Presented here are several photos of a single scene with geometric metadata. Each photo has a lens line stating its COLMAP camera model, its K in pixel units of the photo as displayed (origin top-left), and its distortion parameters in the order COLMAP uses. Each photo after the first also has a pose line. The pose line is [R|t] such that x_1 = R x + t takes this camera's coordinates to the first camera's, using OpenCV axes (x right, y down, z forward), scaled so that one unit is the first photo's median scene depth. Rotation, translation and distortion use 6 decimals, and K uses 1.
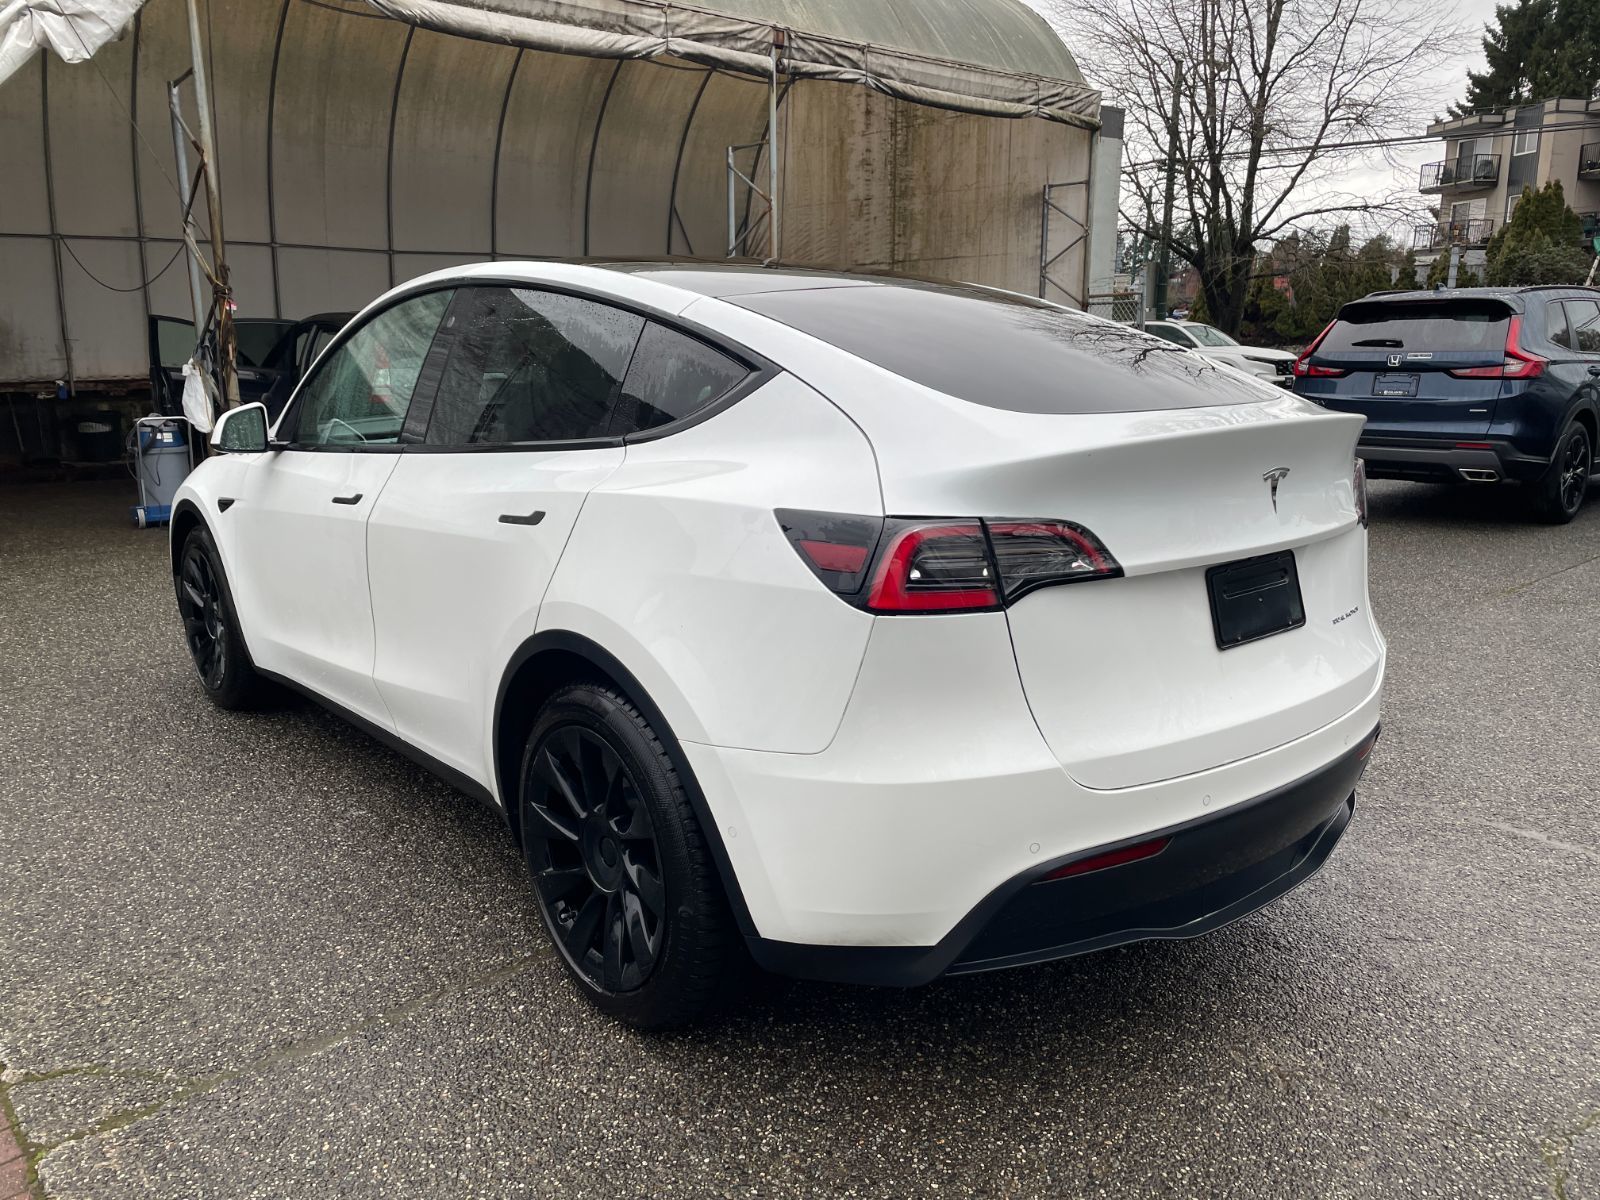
lens RADIAL K [[1203.0, 0, 793.3], [0, 1203.0, 599.5], [0, 0, 1]] dist [0.071418, -0.085871]
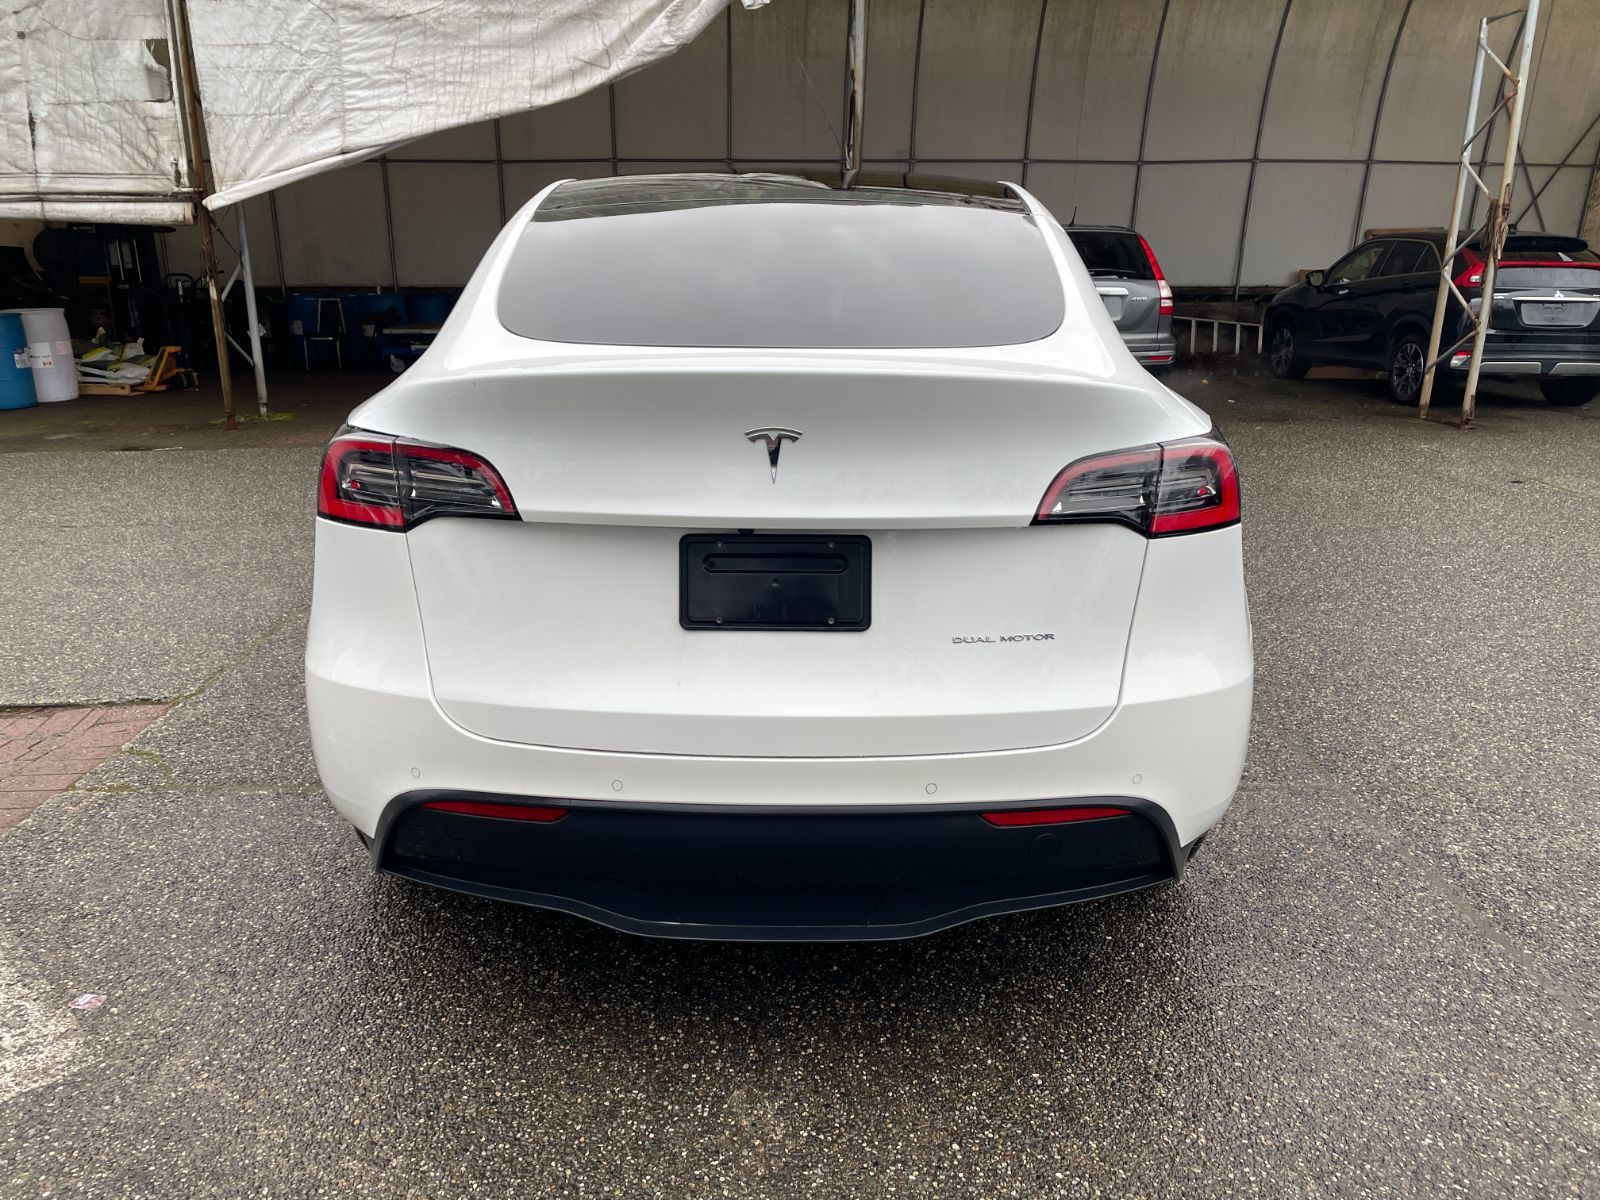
lens RADIAL K [[1206.2, 0, 786.5], [0, 1206.2, 592.5], [0, 0, 1]] dist [0.075284, -0.086567]
pose [[0.761201, 0.191581, -0.619572, 0.174167], [-0.152712, 0.981456, 0.115860, -0.017893], [0.630279, 0.006423, 0.776342, 0.067012]]
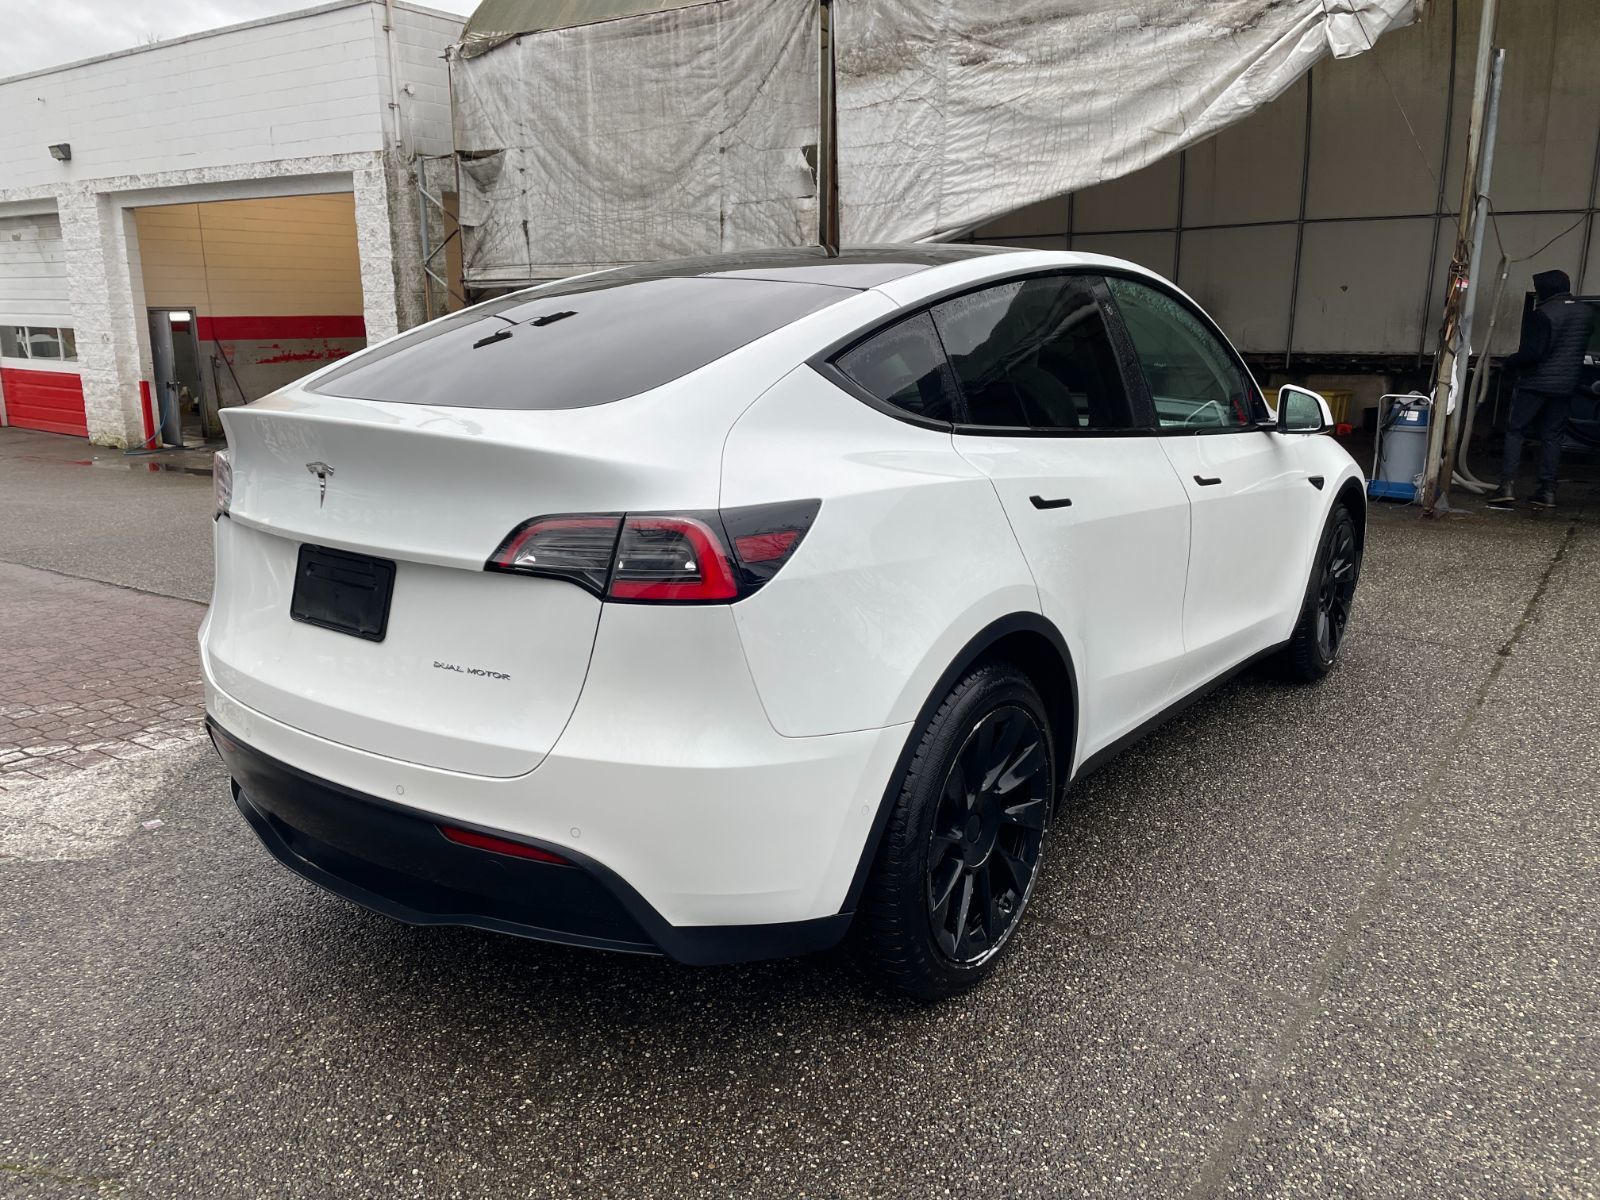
lens RADIAL K [[1206.2, 0, 789.0], [0, 1206.2, 596.5], [0, 0, 1]] dist [0.075284, -0.086567]
pose [[0.228905, 0.236435, -0.944299, 0.274684], [-0.218528, 0.957777, 0.186837, -0.051873], [0.948603, 0.163588, 0.270908, 0.206282]]
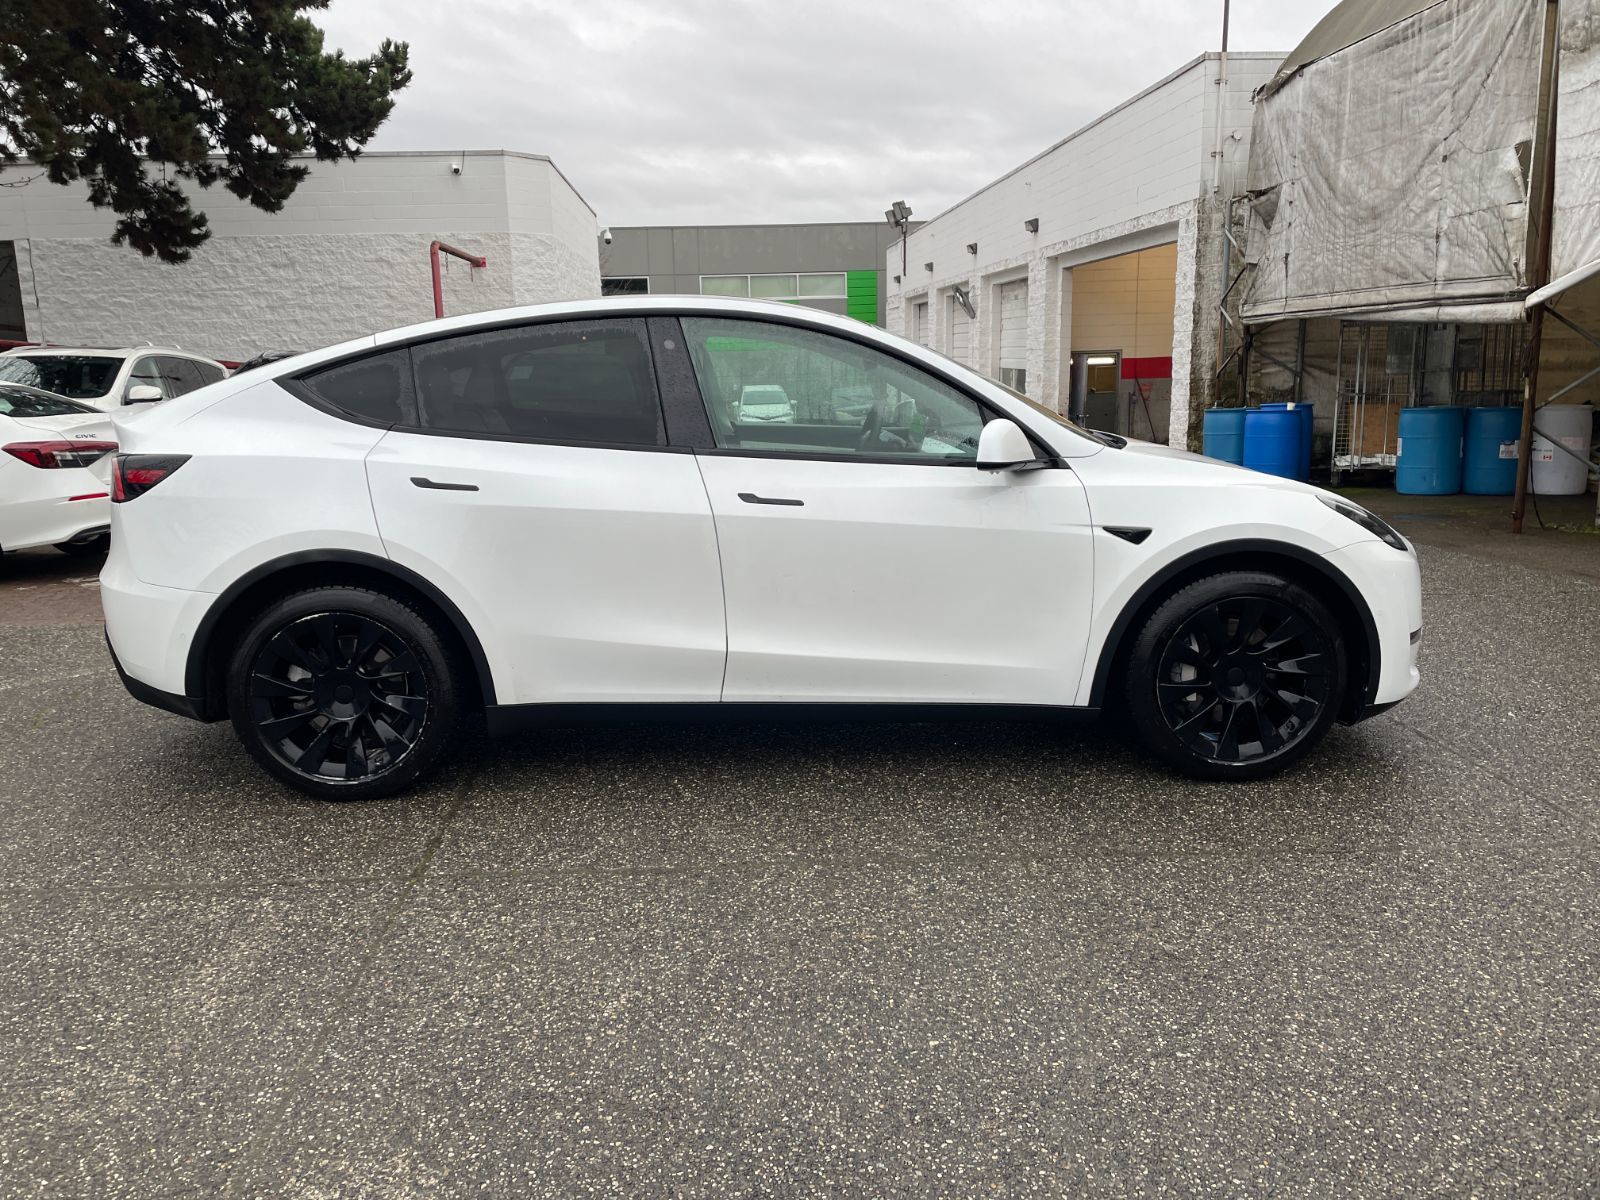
lens RADIAL K [[1203.0, 0, 783.4], [0, 1203.0, 606.0], [0, 0, 1]] dist [0.071418, -0.085871]
pose [[-0.609463, 0.180794, -0.771925, 0.259182], [-0.151599, 0.929110, 0.337301, -0.127617], [0.778186, 0.322595, -0.538850, 0.563809]]
